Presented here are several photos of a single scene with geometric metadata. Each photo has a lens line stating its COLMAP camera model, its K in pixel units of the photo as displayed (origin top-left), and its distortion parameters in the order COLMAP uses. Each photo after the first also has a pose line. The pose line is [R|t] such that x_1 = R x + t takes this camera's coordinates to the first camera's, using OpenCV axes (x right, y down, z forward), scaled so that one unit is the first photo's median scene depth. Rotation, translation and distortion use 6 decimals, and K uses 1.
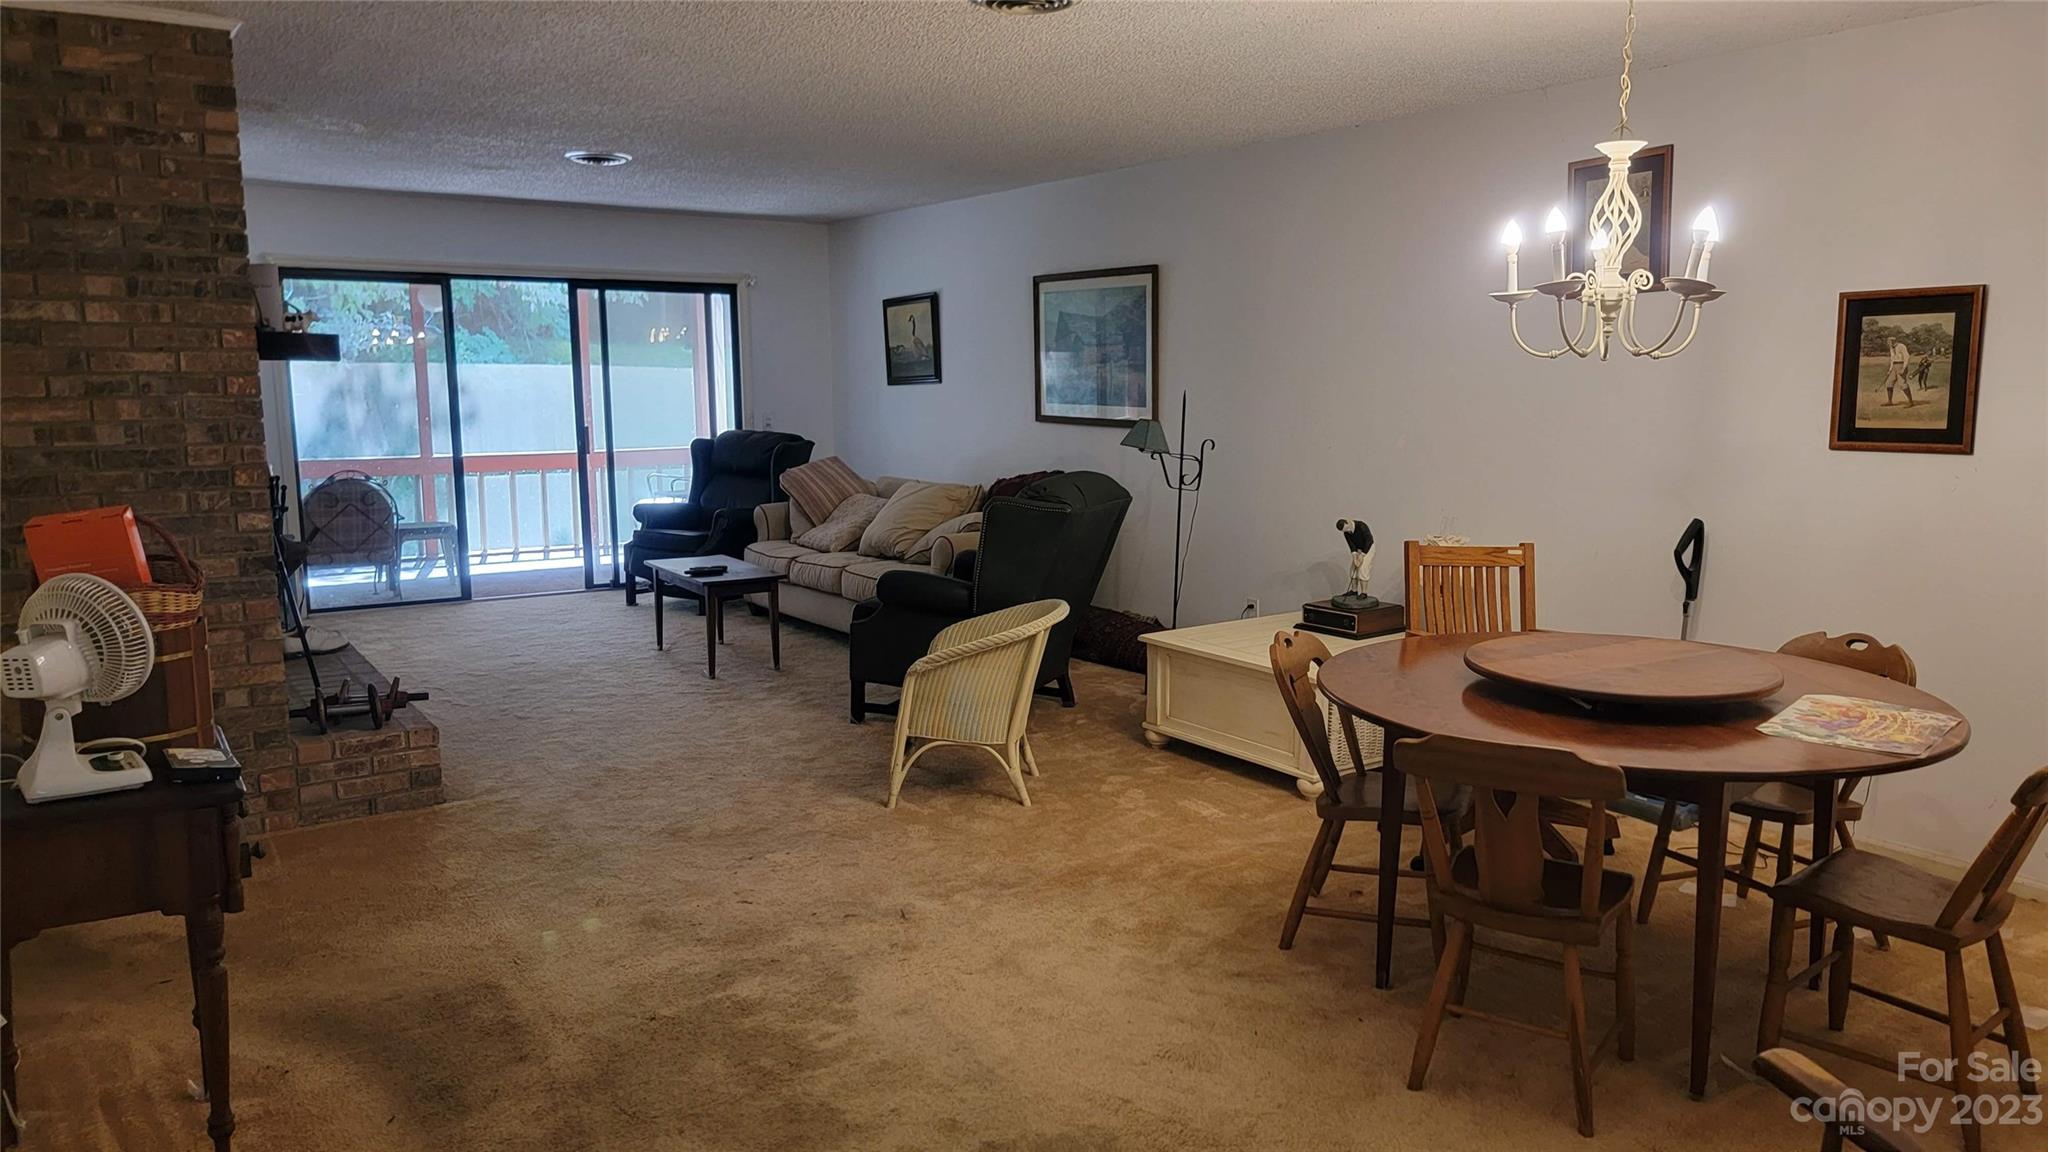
lens RADIAL K [[1409.9, 0, 1059.0], [0, 1409.9, 596.8], [0, 0, 1]] dist [0.081966, -0.065228]
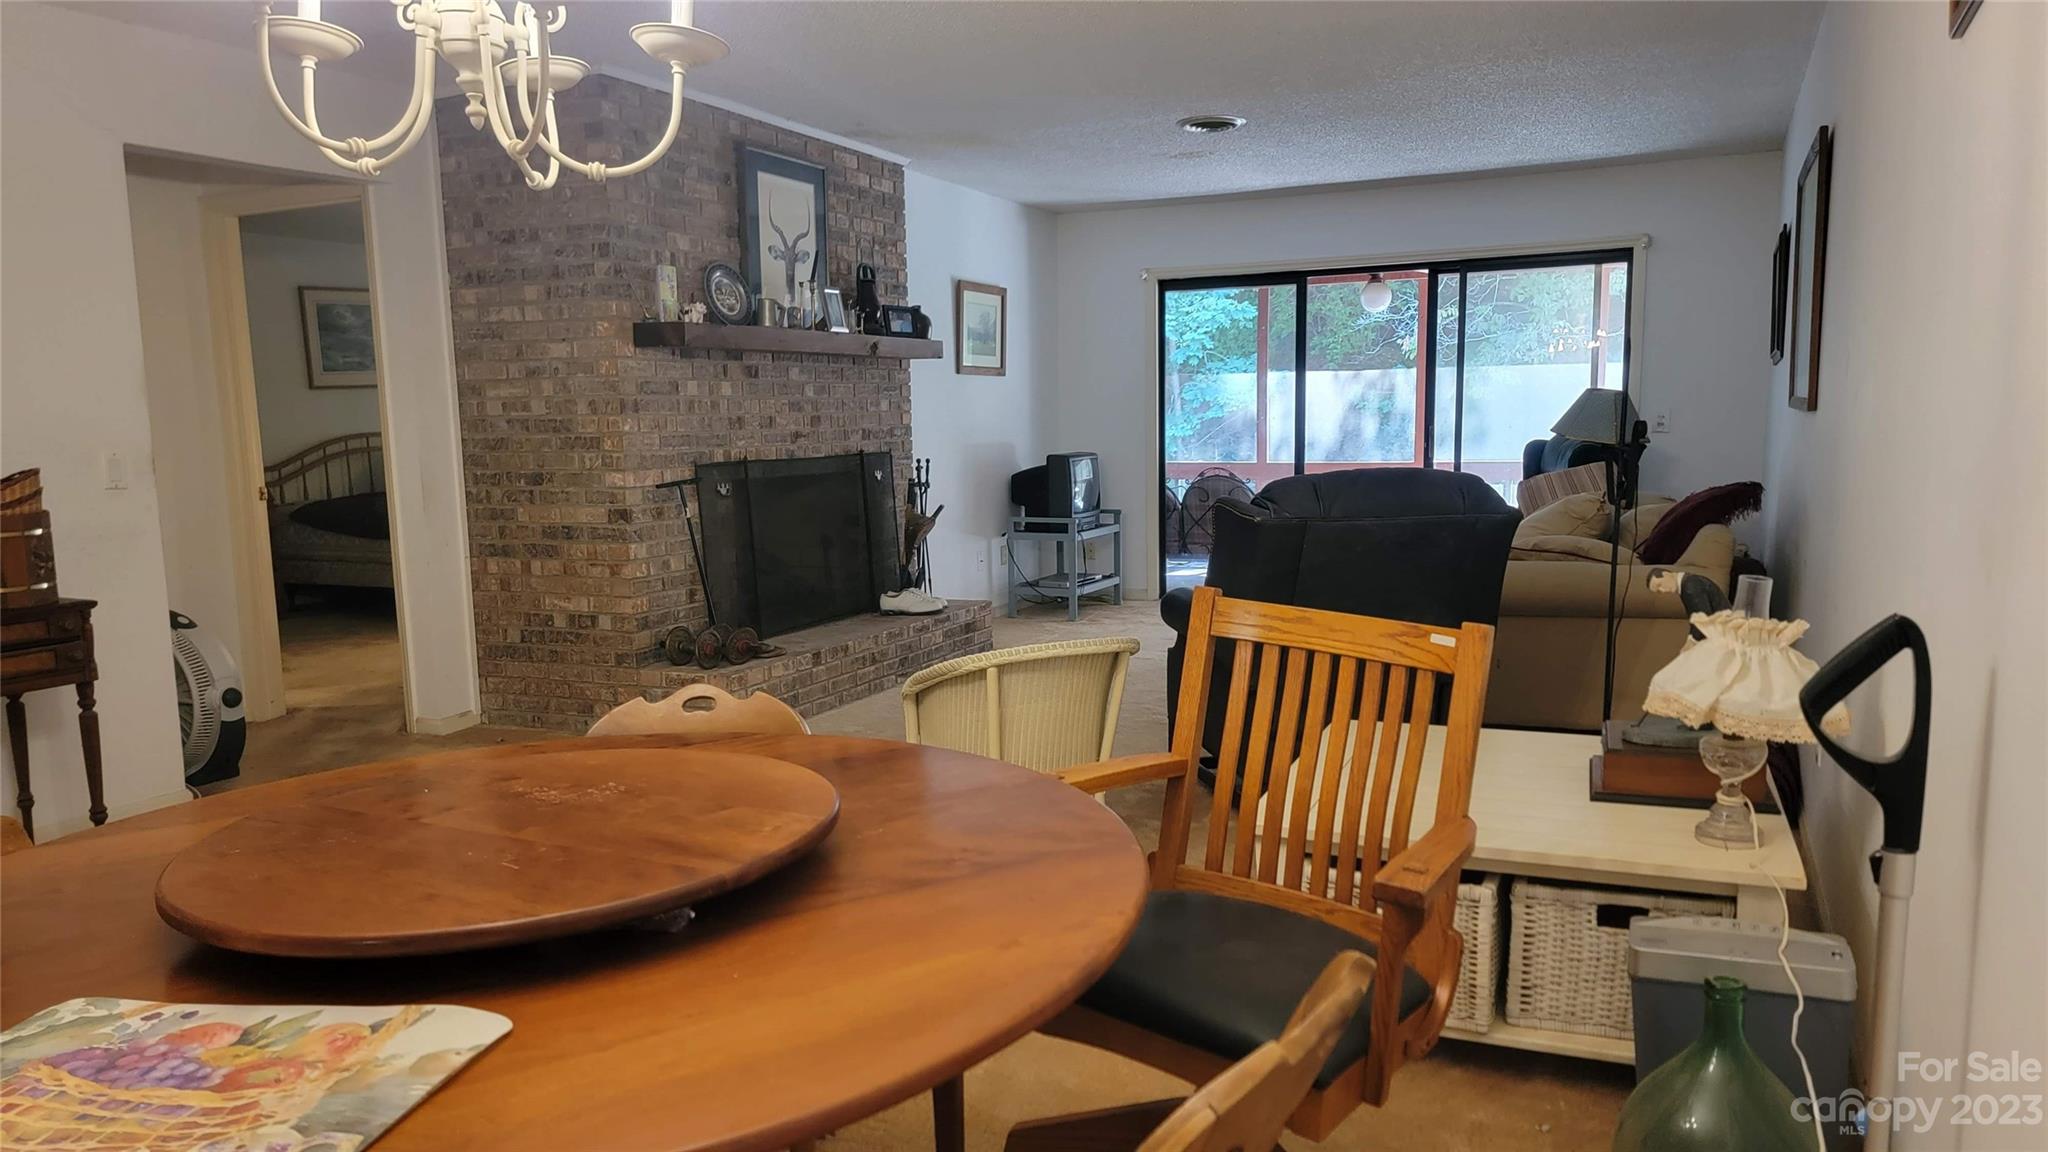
lens RADIAL K [[1409.9, 0, 1044.2], [0, 1409.9, 612.9], [0, 0, 1]] dist [0.081966, -0.065228]
pose [[0.517510, 0.110615, -0.848497, 0.622445], [-0.118792, 0.991294, 0.056778, -0.048818], [0.847391, 0.071411, 0.526145, 0.641358]]
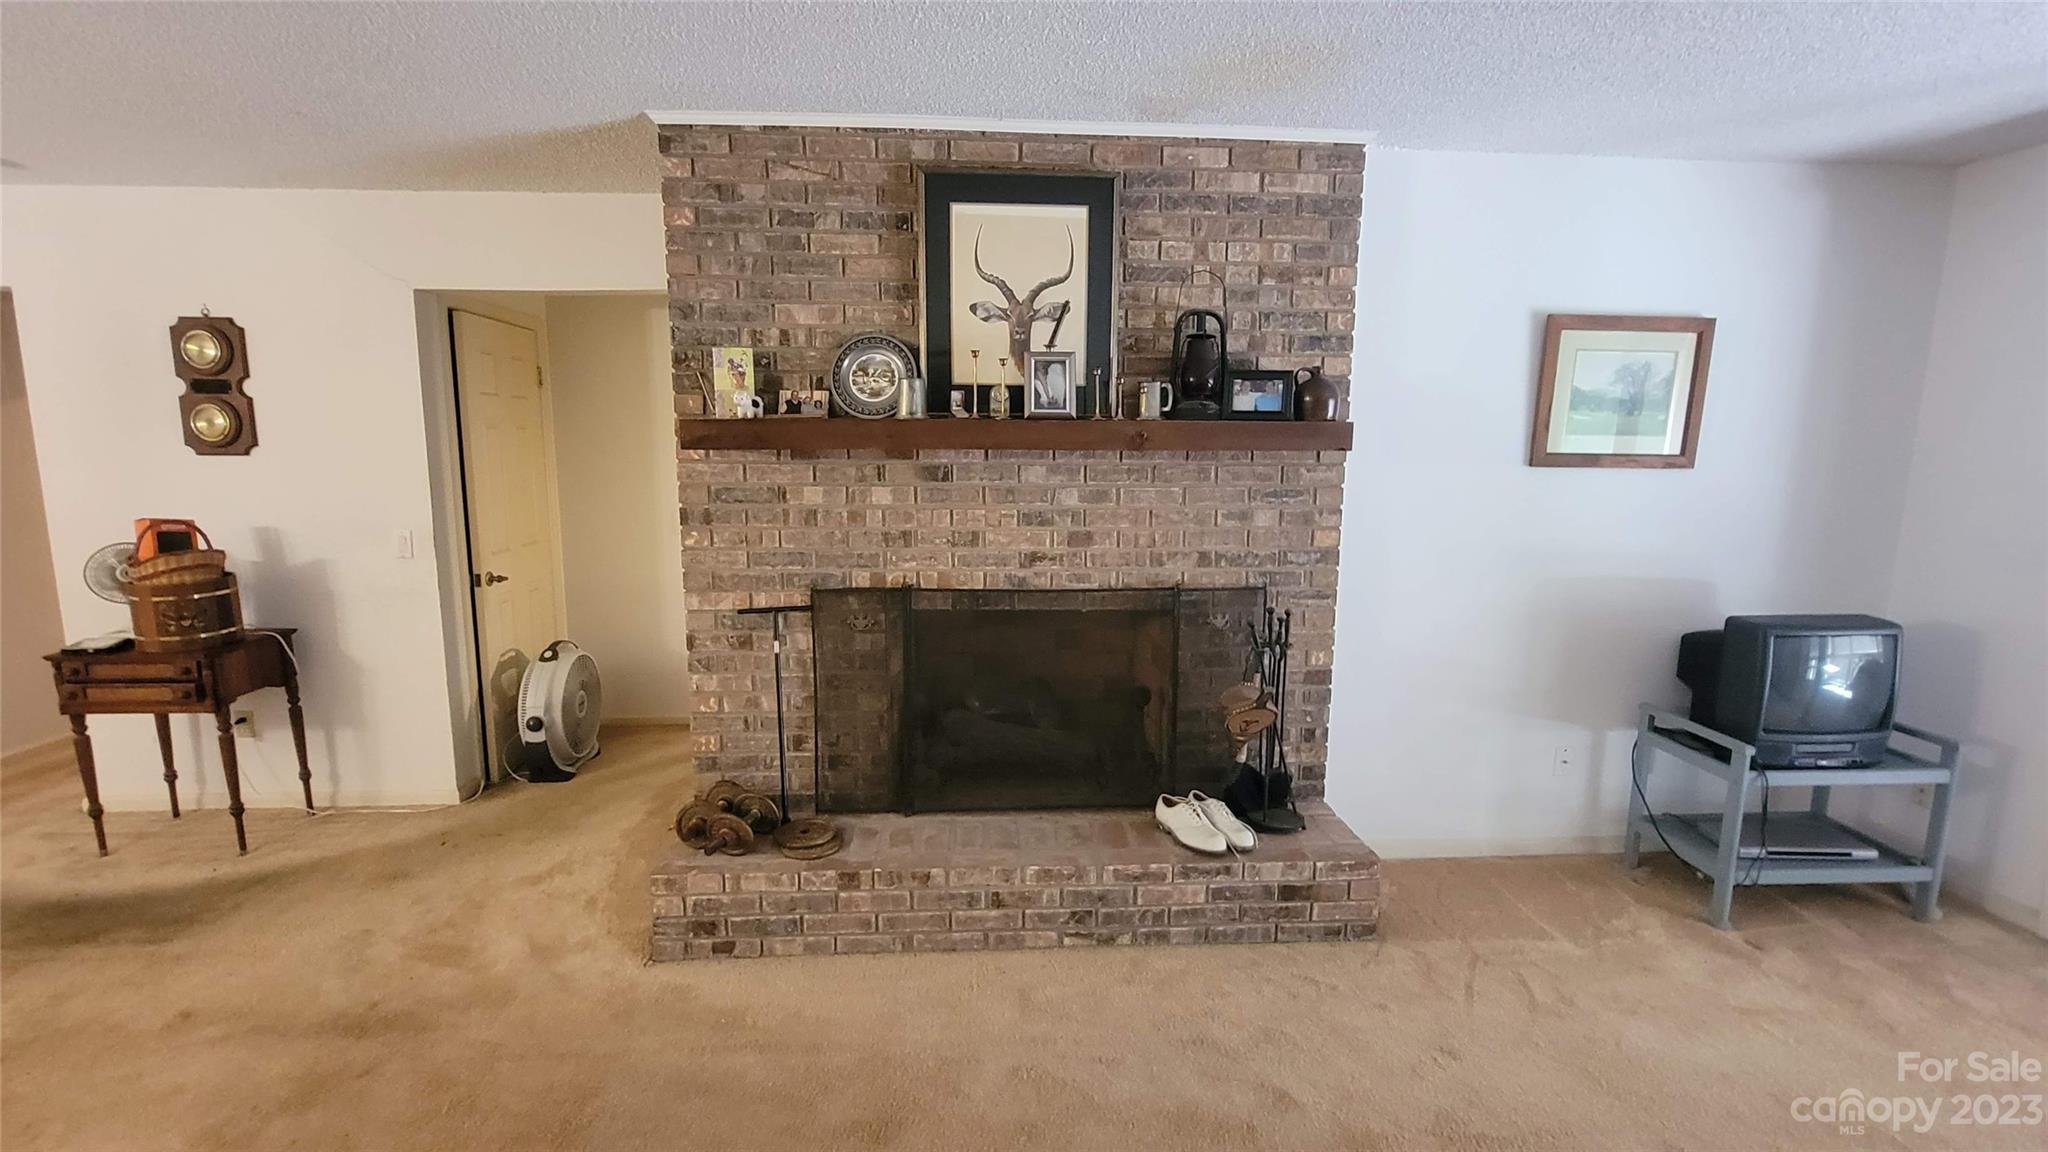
lens RADIAL K [[837.3, 0, 1029.6], [0, 837.3, 585.9], [0, 0, 1]] dist [-0.000770, -0.000692]
pose [[-0.521090, 0.116435, -0.845522, -0.156285], [-0.142701, 0.964821, 0.220809, -0.221287], [0.841488, 0.235718, -0.486143, 1.423071]]
